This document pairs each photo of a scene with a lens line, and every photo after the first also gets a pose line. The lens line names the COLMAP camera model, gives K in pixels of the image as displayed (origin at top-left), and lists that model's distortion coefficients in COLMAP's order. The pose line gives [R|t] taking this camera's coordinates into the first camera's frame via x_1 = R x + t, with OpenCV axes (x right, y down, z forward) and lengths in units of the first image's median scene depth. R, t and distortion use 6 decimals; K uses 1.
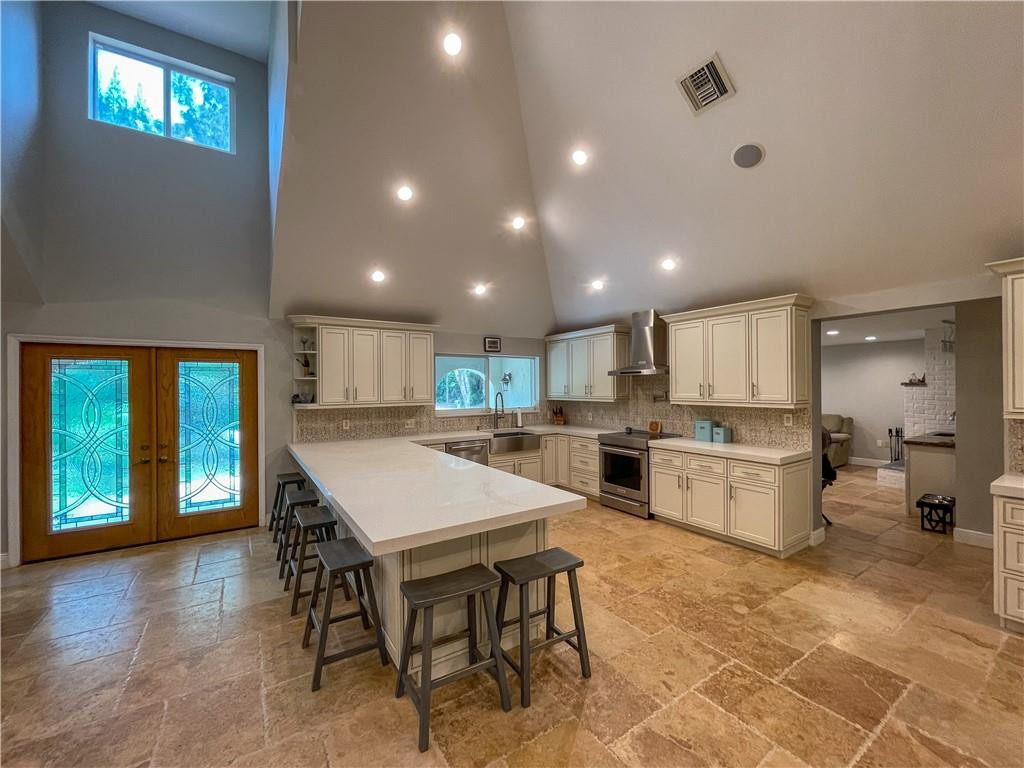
lens RADIAL K [[414.2, 0, 507.6], [0, 414.2, 386.5], [0, 0, 1]] dist [-0.003831, 0.000152]
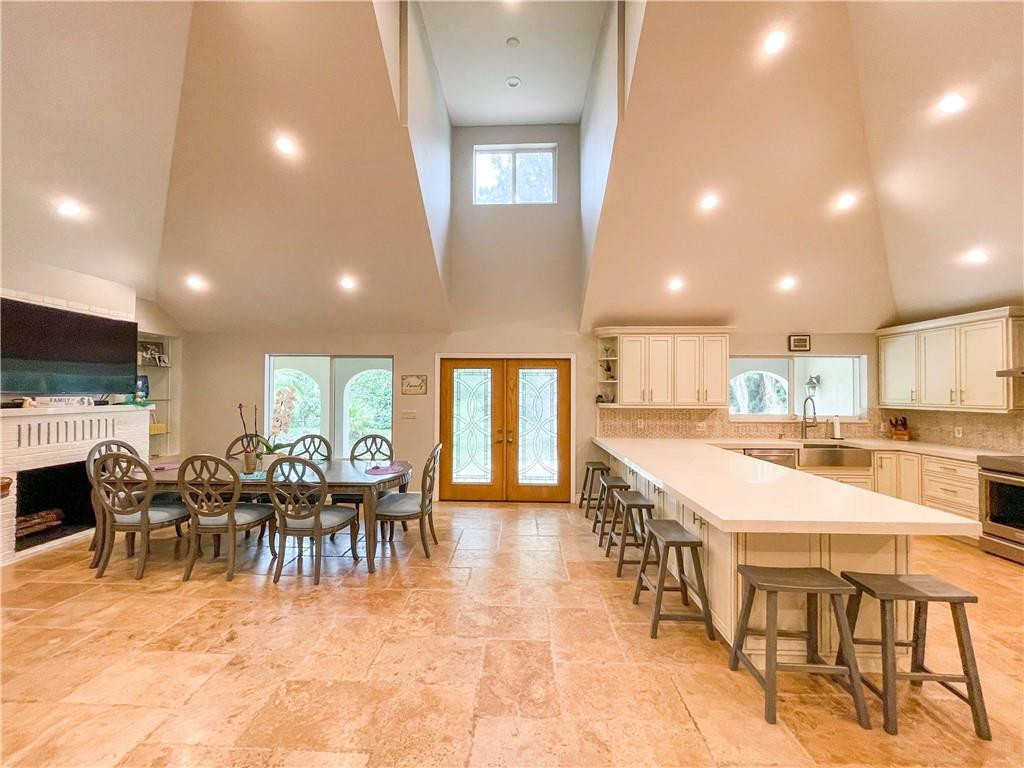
lens RADIAL K [[414.5, 0, 507.9], [0, 414.5, 385.5], [0, 0, 1]] dist [-0.000810, -0.000024]
pose [[0.821360, 0.003333, -0.570401, -0.058098], [-0.011139, 0.999886, -0.010197, 0.007060], [0.570302, 0.014729, 0.821303, -0.112241]]
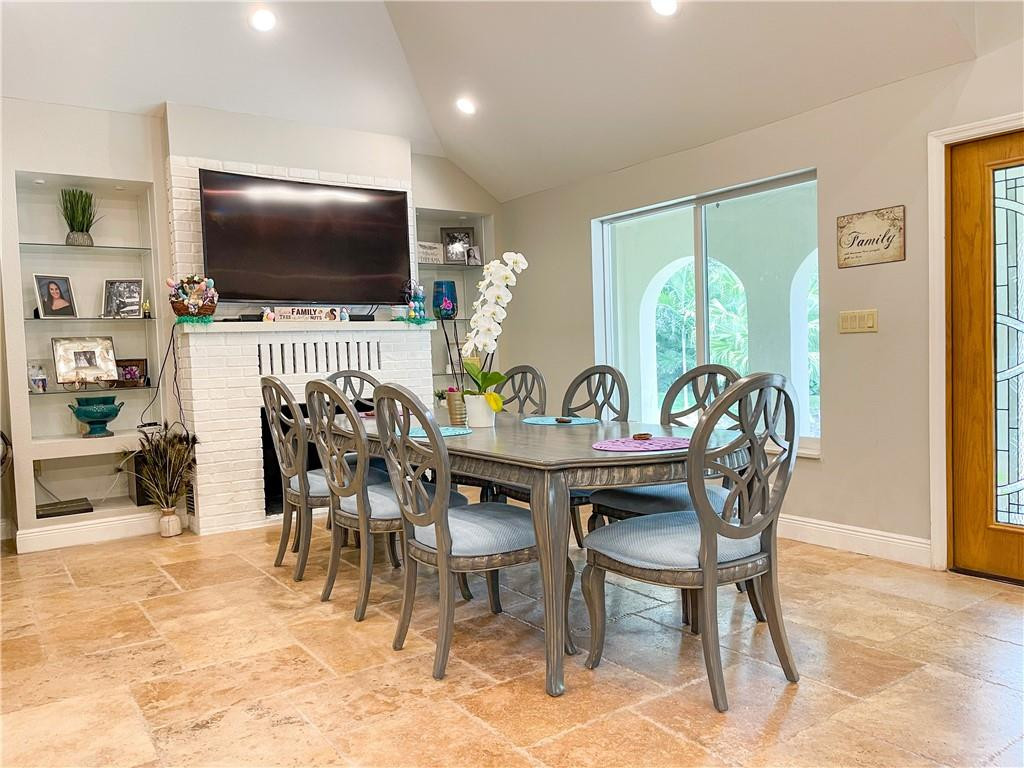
lens RADIAL K [[776.5, 0, 512.0], [0, 776.5, 384.0], [0, 0, 1]] dist [0.066077, -0.075908]
pose [[0.034317, 0.050362, -0.998141, -0.155360], [0.034492, 0.998075, 0.051544, 0.095772], [0.998816, -0.036197, 0.032514, 0.326344]]
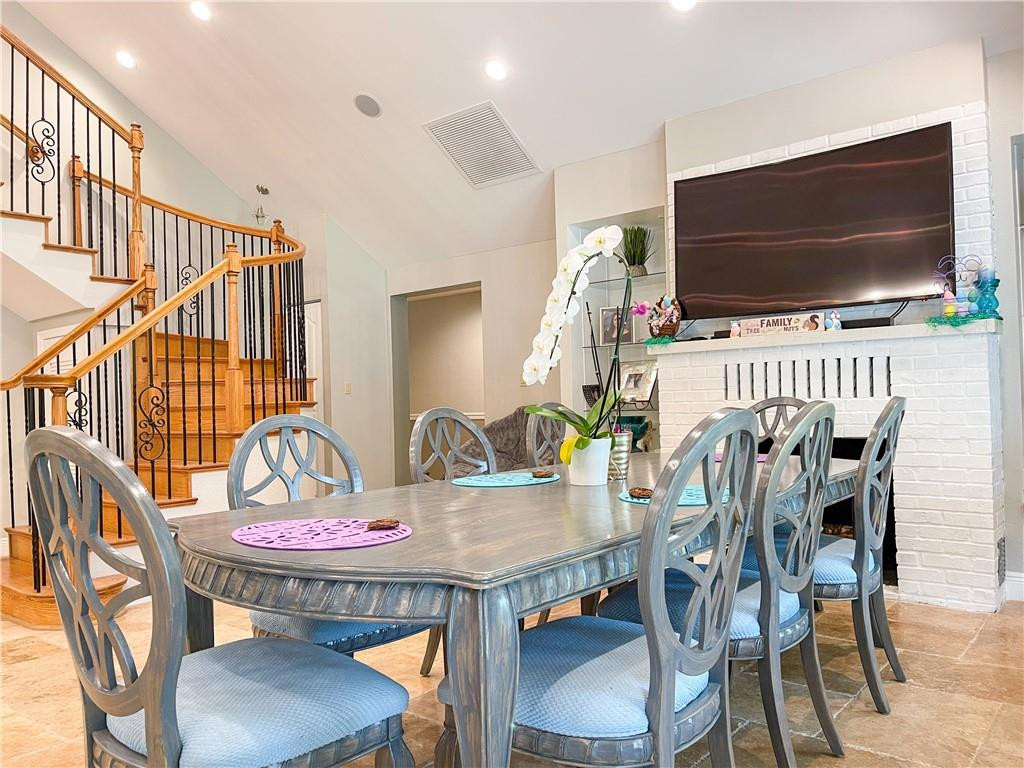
lens RADIAL K [[776.5, 0, 512.0], [0, 776.5, 384.0], [0, 0, 1]] dist [0.066077, -0.075908]
pose [[-0.955320, 0.030501, -0.293995, -0.742004], [0.036562, 0.999217, -0.015139, 0.113313], [0.293303, -0.025212, -0.955687, 0.847881]]
